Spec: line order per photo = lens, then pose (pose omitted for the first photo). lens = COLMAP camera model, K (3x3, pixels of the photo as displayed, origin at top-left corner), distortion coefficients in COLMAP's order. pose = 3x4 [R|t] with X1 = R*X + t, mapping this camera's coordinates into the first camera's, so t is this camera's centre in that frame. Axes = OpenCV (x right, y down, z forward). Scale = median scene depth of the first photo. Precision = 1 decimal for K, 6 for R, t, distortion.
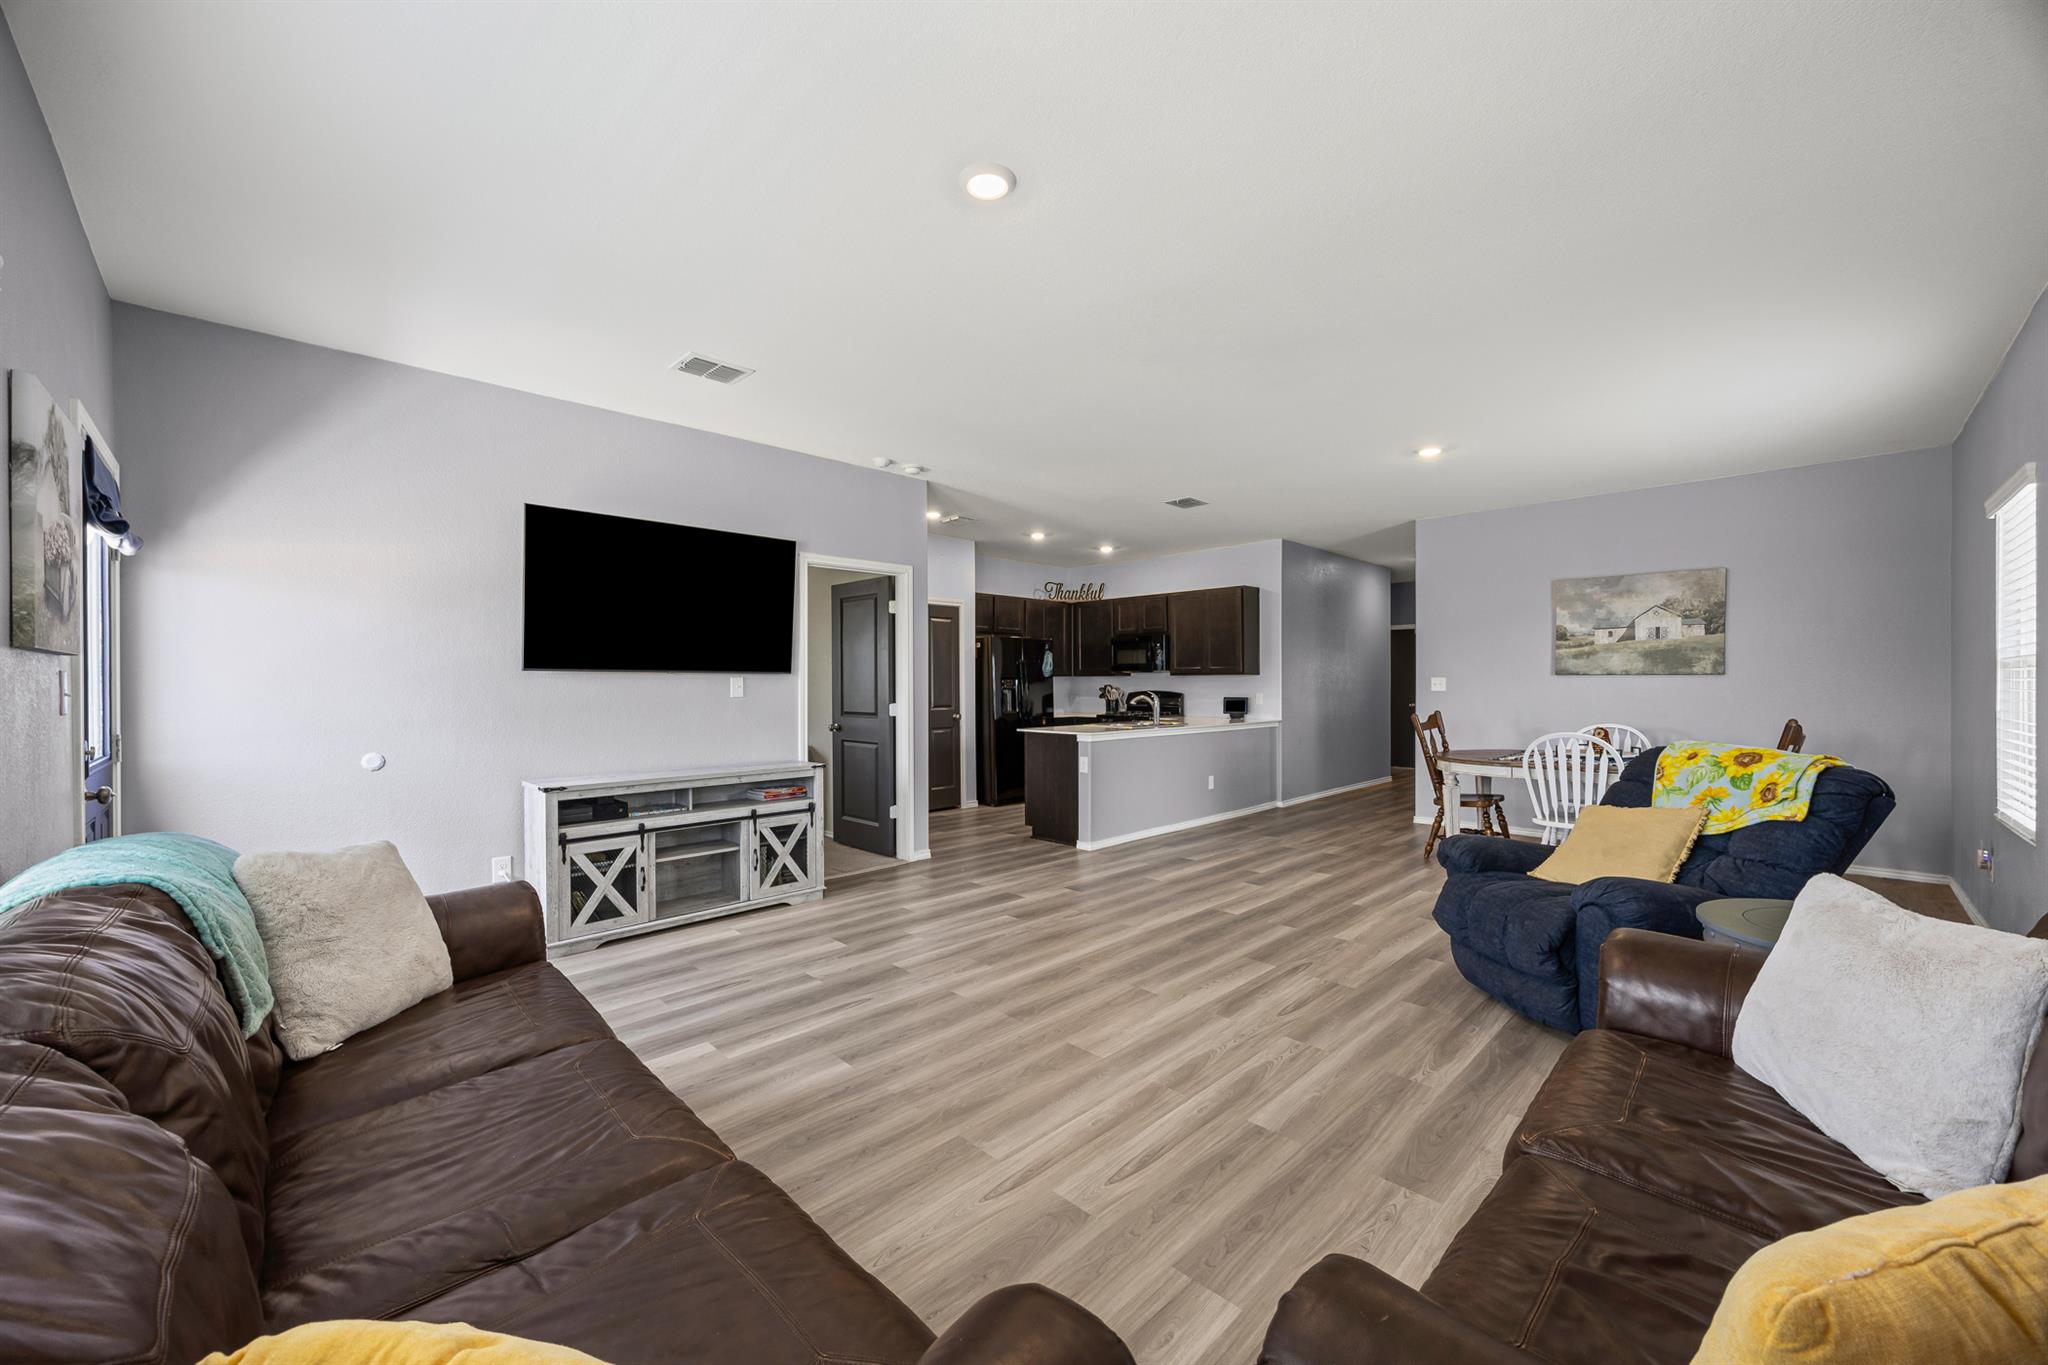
lens RADIAL K [[790.8, 0, 1020.7], [0, 790.8, 687.8], [0, 0, 1]] dist [0.000306, 0.000001]
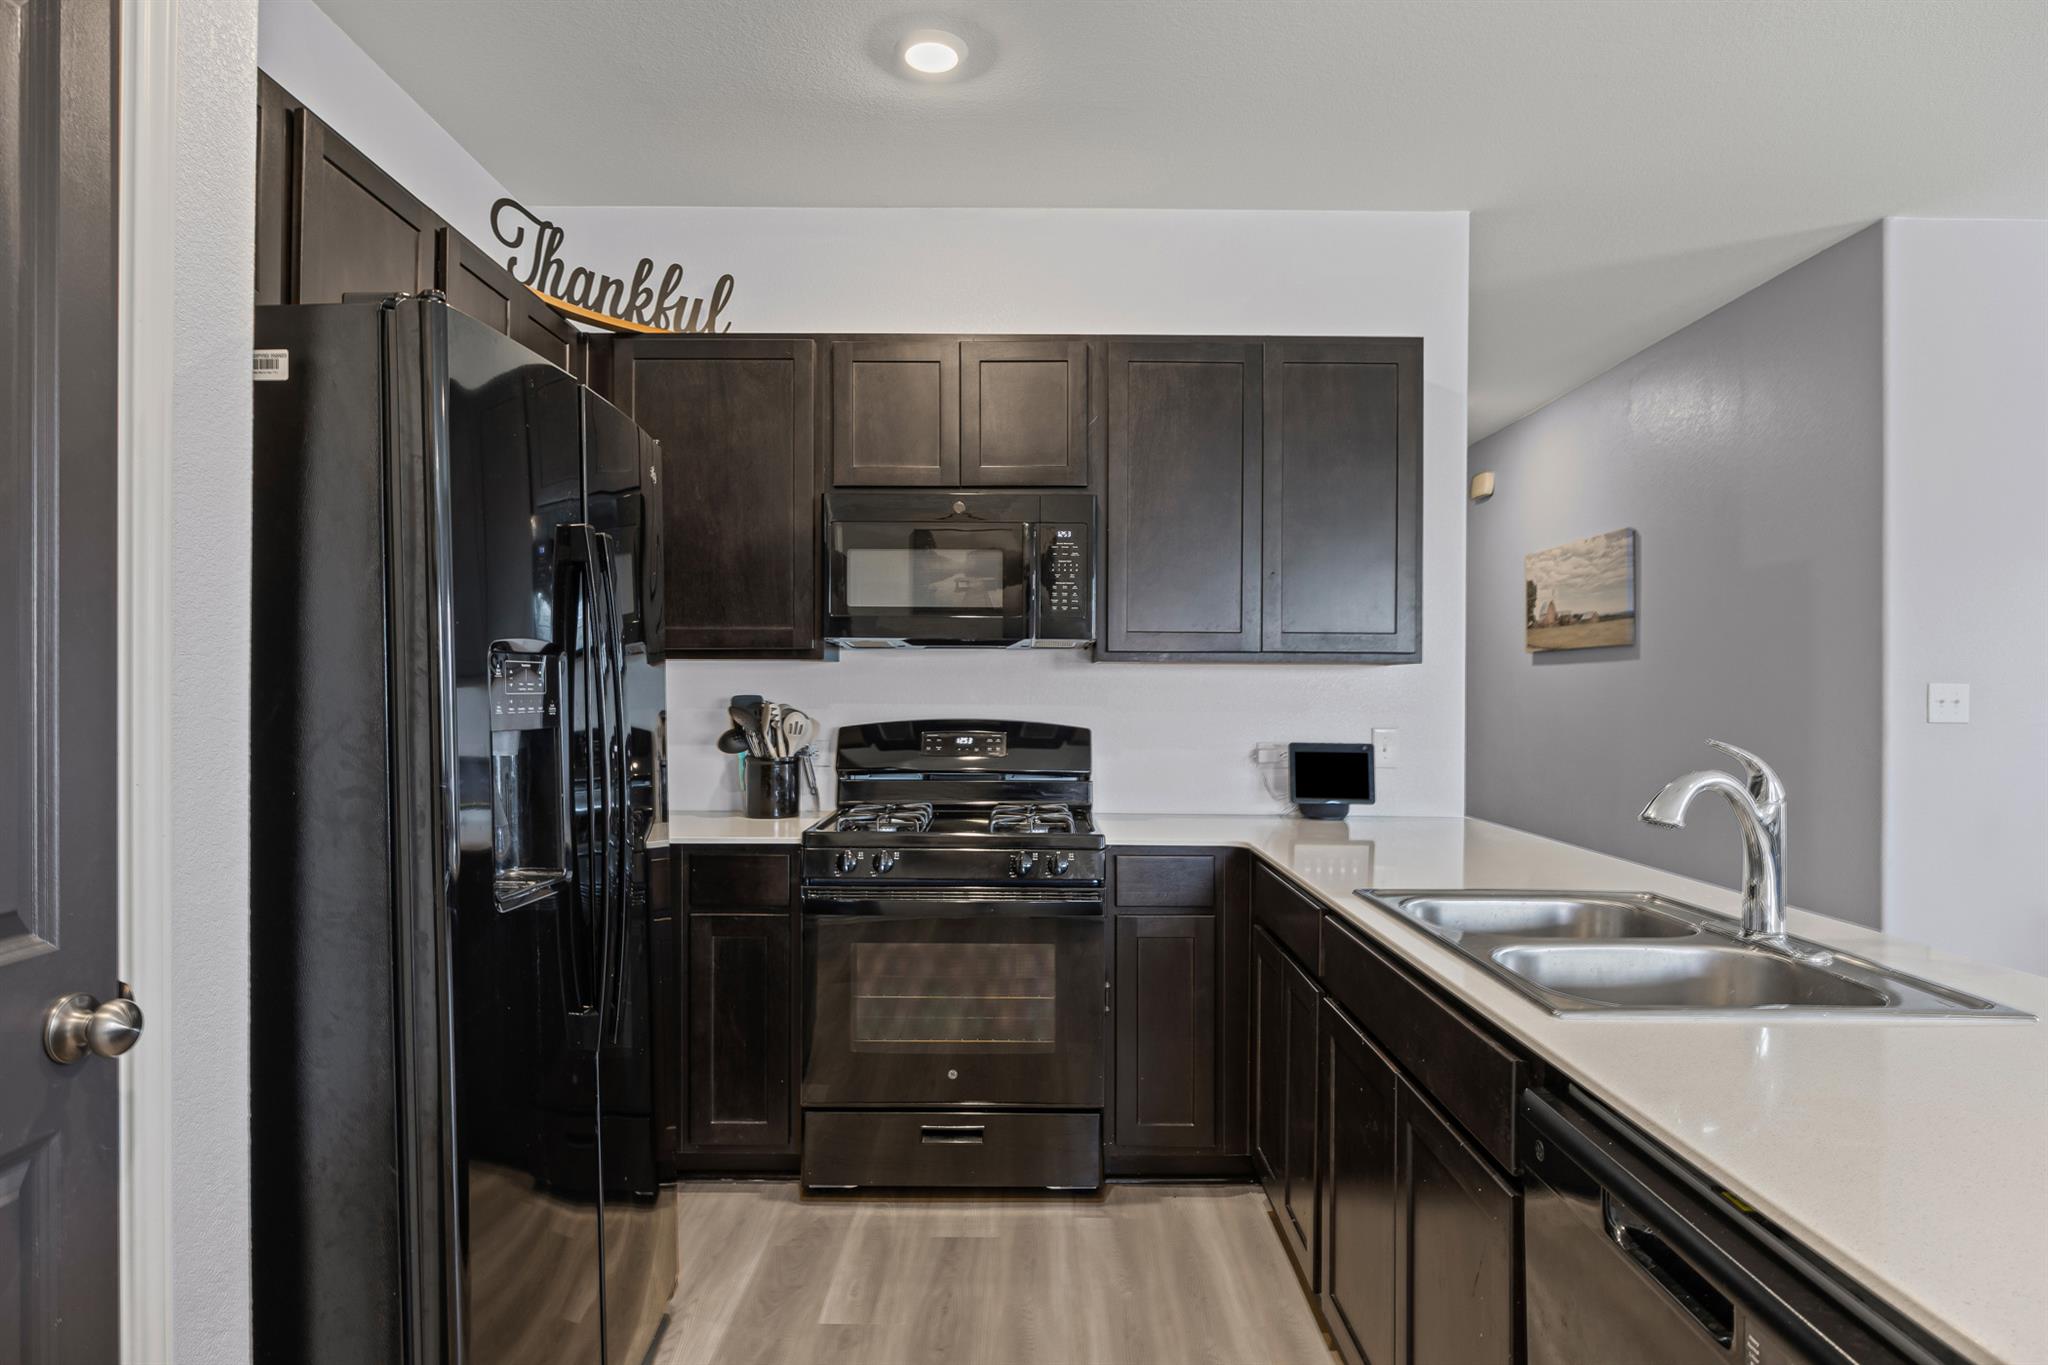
lens RADIAL K [[1175.9, 0, 1018.5], [0, 1175.9, 679.7], [0, 0, 1]] dist [-0.003754, 0.001413]
pose [[0.708533, 0.013154, 0.705555, -0.090694], [-0.005299, 0.999897, -0.013320, -0.003976], [-0.705657, 0.005699, 0.708530, 0.727765]]
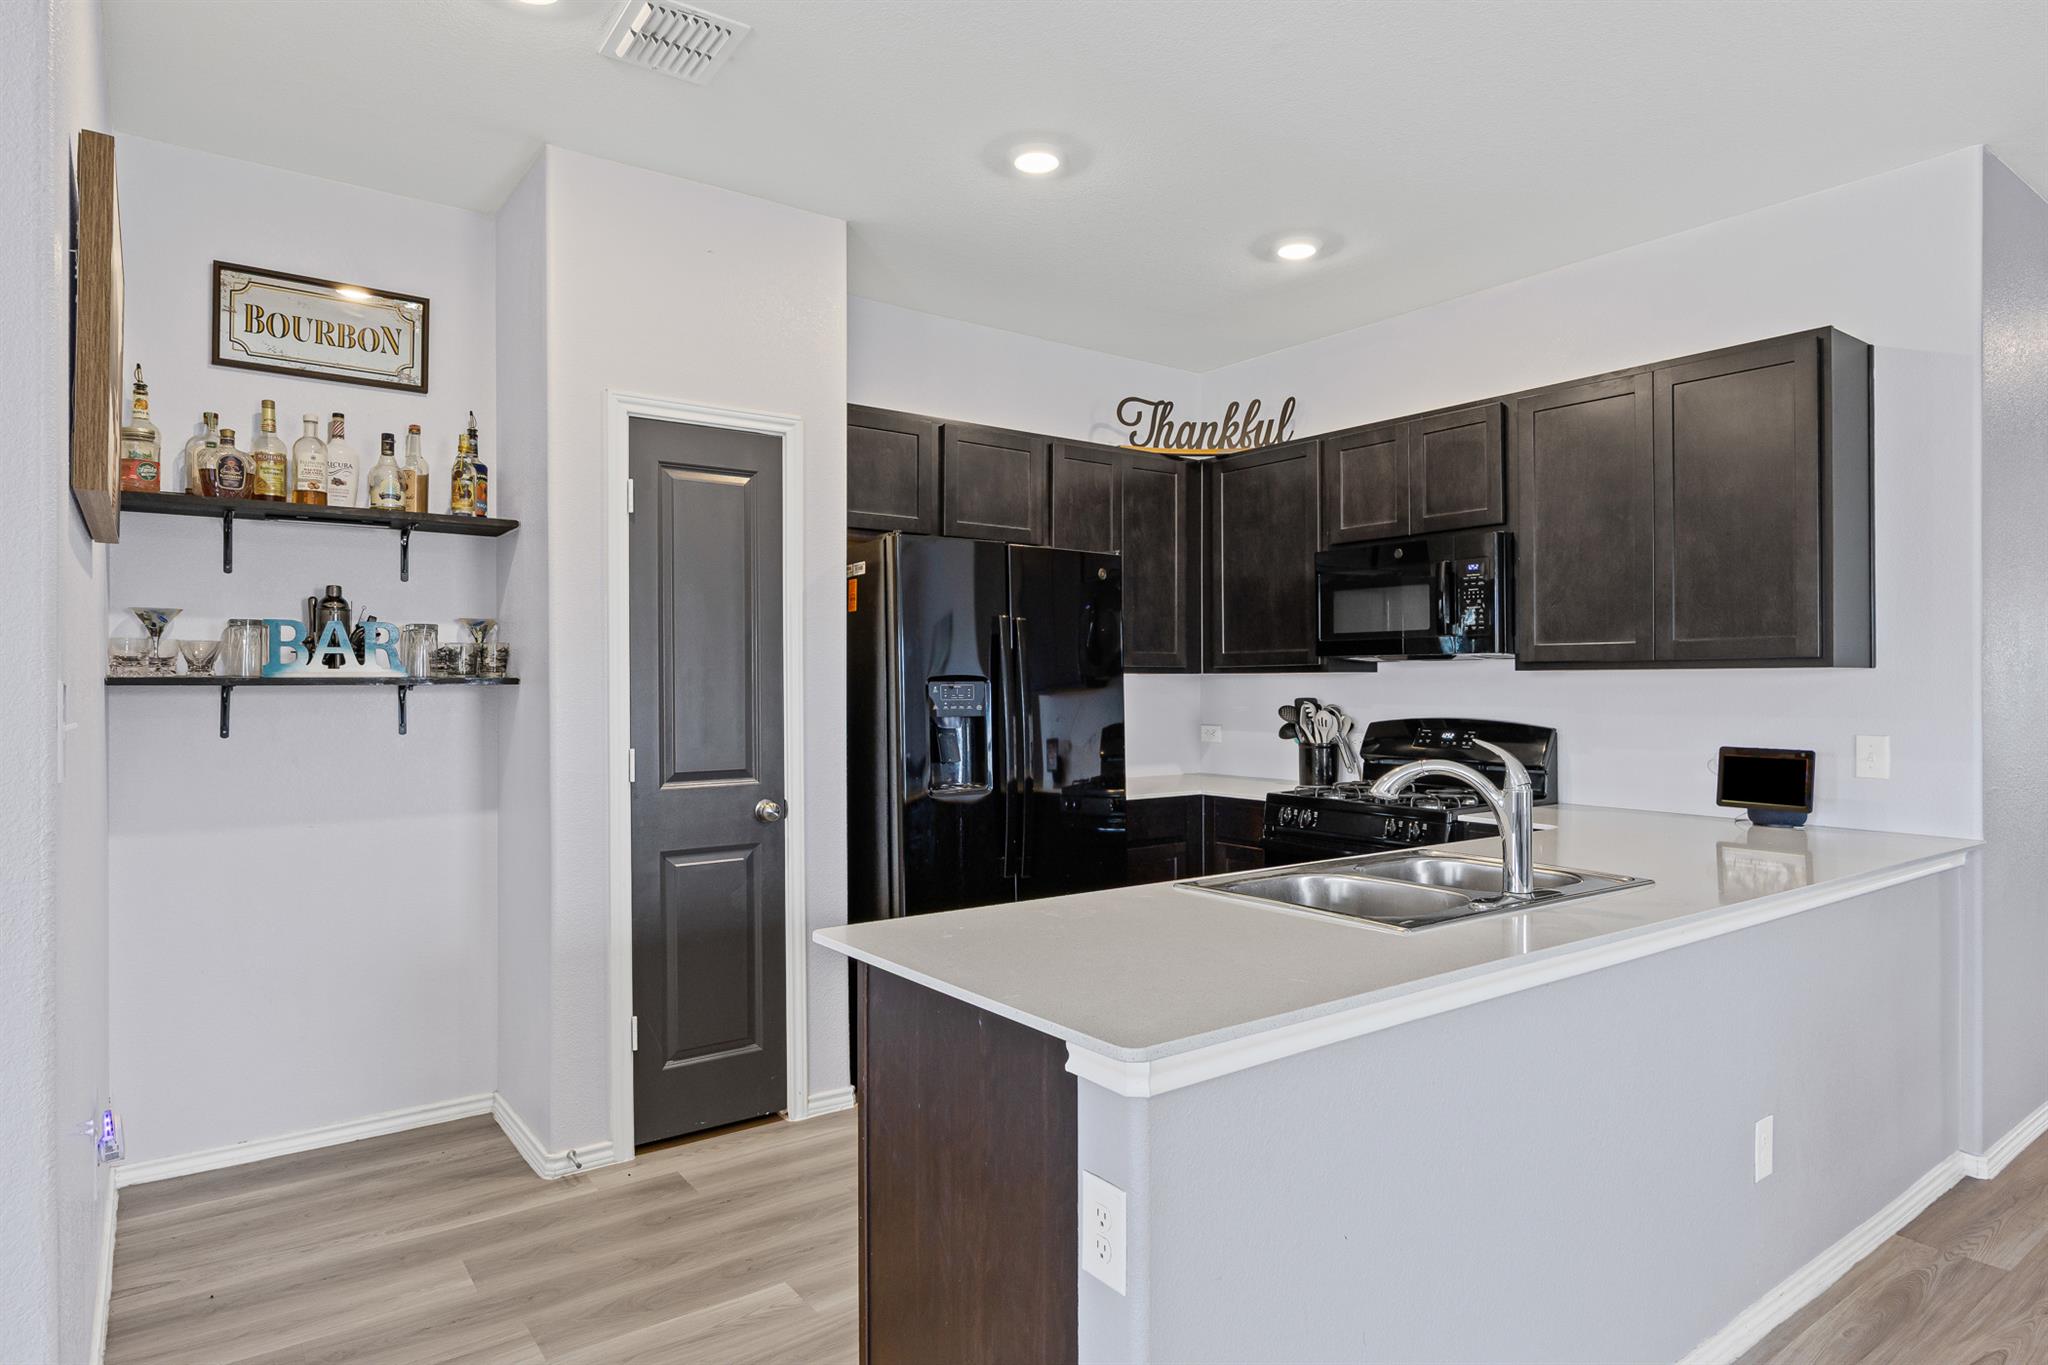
lens RADIAL K [[1175.9, 0, 1019.1], [0, 1175.9, 683.6], [0, 0, 1]] dist [-0.003754, 0.001413]
pose [[0.989637, 0.001329, -0.143586, 0.065156], [-0.001954, 0.999989, -0.004214, -0.007767], [0.143579, 0.004451, 0.989629, 0.518639]]
